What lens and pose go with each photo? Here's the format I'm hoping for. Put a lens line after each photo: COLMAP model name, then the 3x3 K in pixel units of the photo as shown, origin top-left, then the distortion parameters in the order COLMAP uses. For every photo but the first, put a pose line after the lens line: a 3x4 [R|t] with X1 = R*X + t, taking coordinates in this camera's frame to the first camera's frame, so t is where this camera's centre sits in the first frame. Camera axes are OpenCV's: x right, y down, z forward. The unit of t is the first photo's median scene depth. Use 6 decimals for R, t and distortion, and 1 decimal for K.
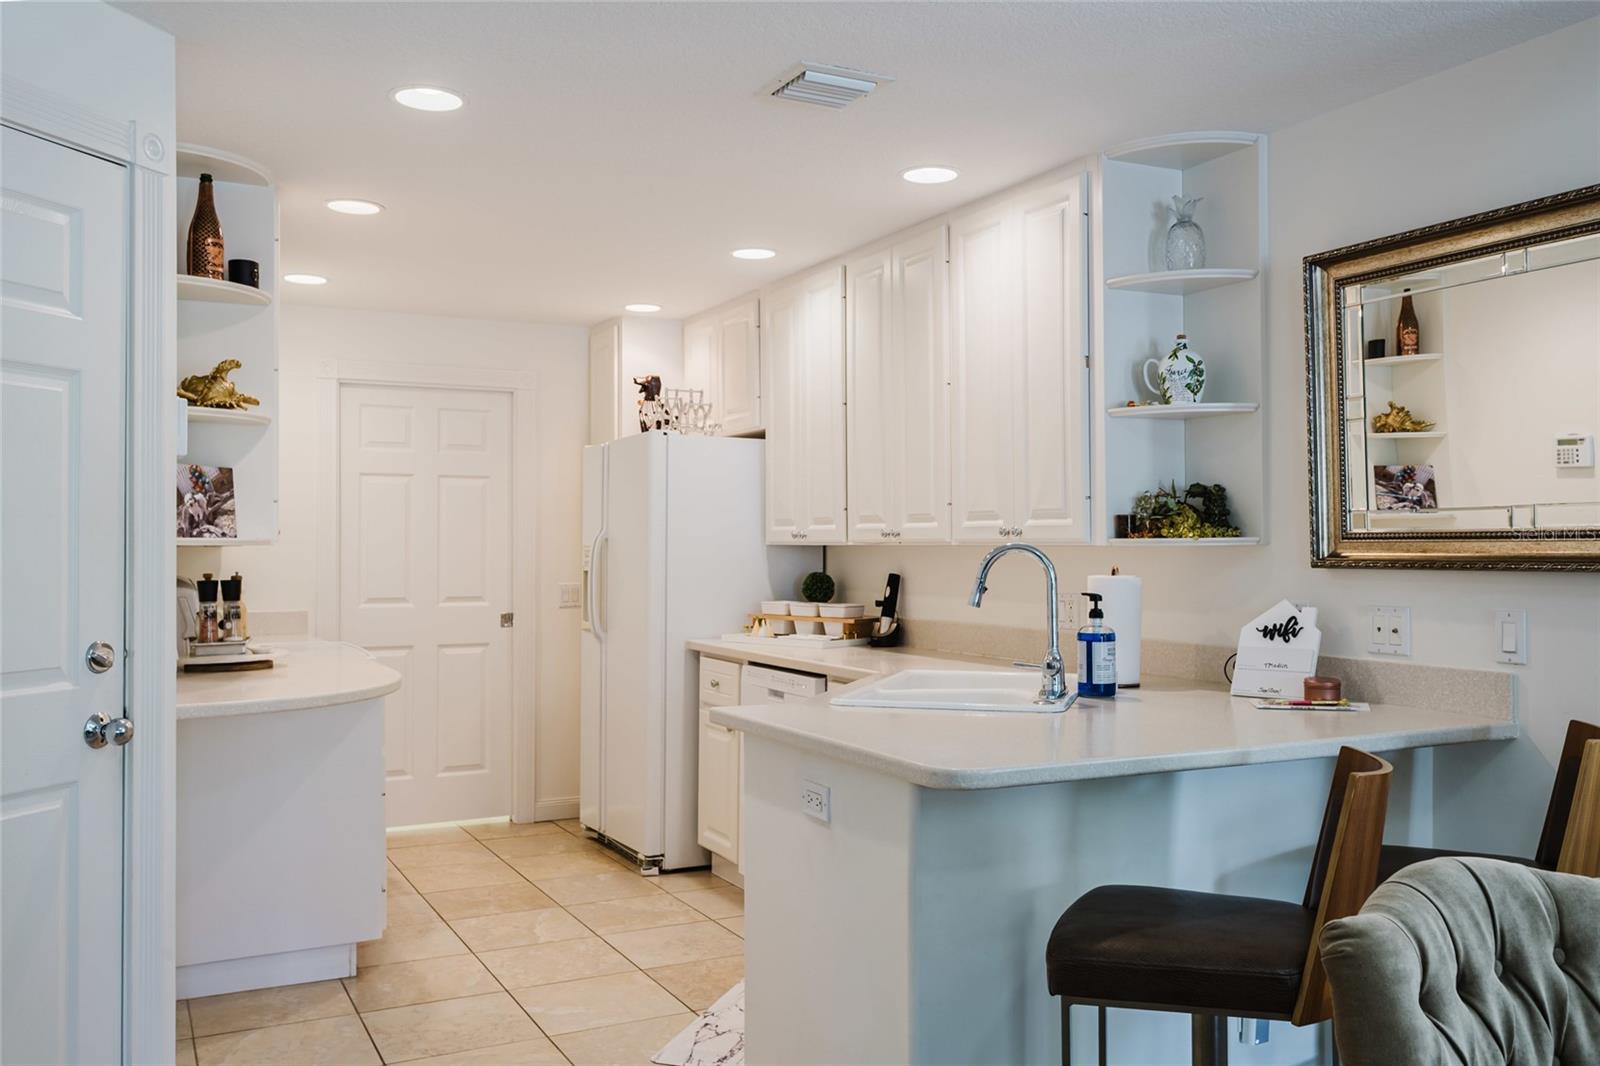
lens RADIAL K [[1344.8, 0, 799.2], [0, 1344.8, 532.3], [0, 0, 1]] dist [0.000894, 0.000384]
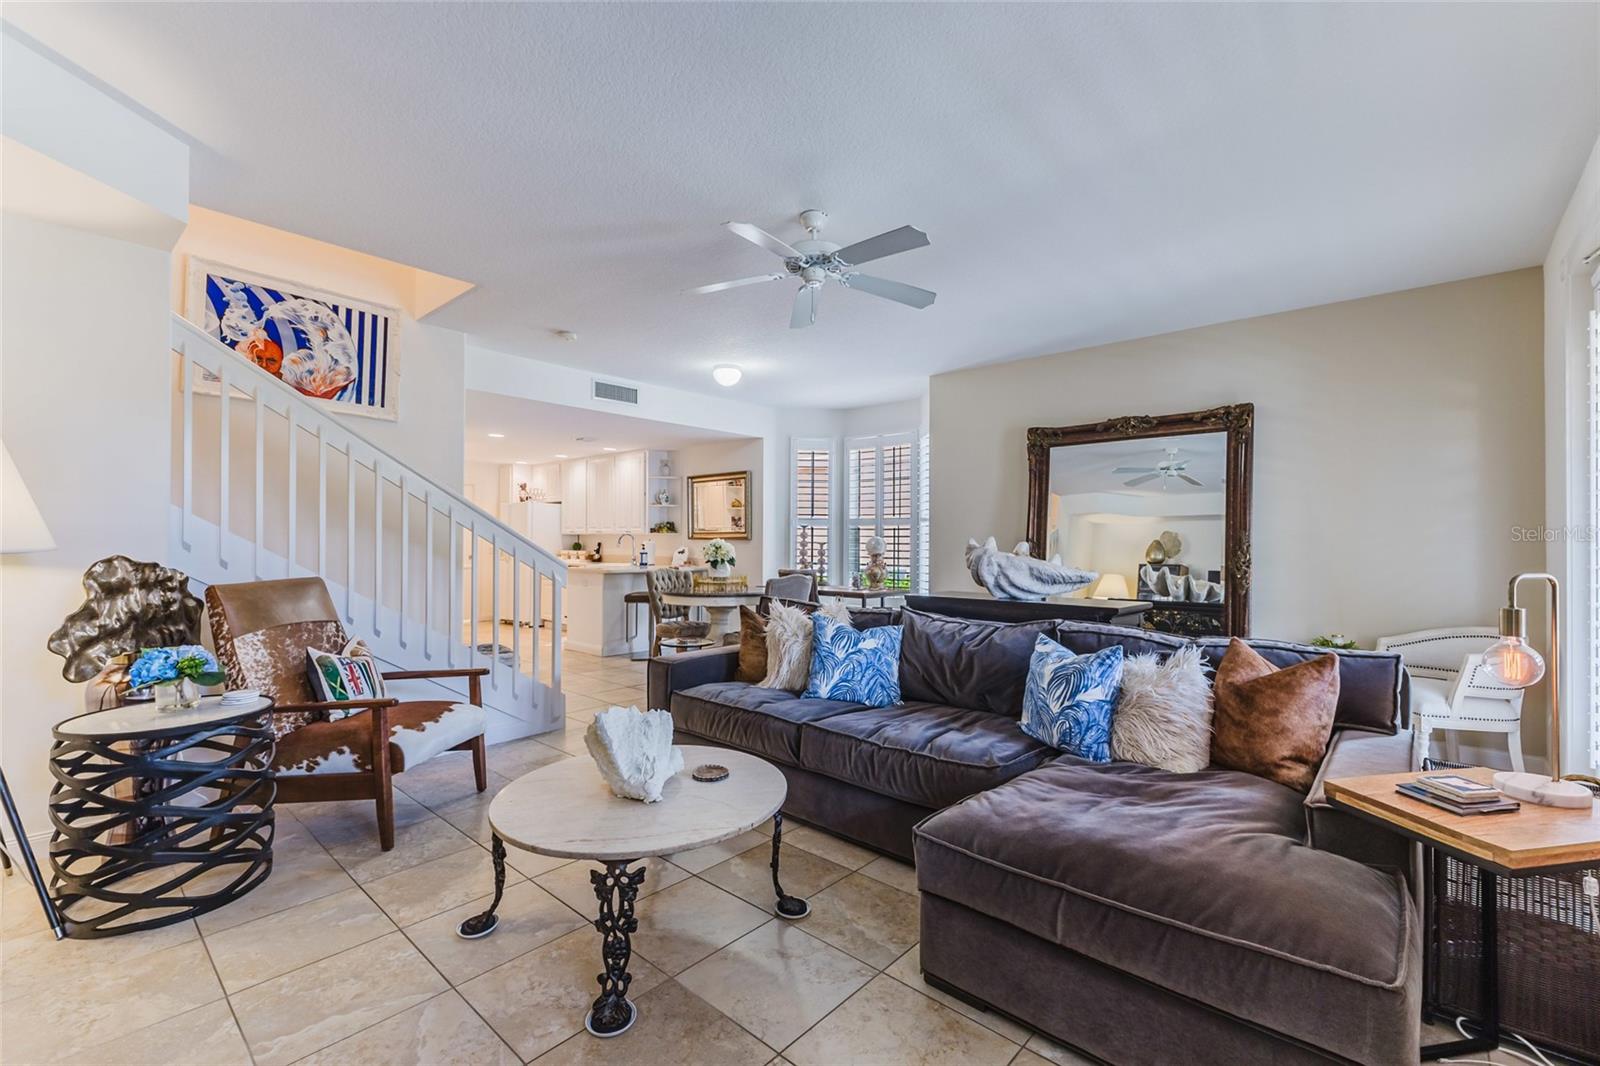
lens RADIAL K [[678.0, 0, 802.4], [0, 678.0, 538.3], [0, 0, 1]] dist [-0.002735, -0.000961]
pose [[0.933386, 0.010357, 0.358725, -0.082957], [-0.013015, 0.999903, 0.004995, 0.002790], [-0.358638, -0.009331, 0.933430, -1.017423]]
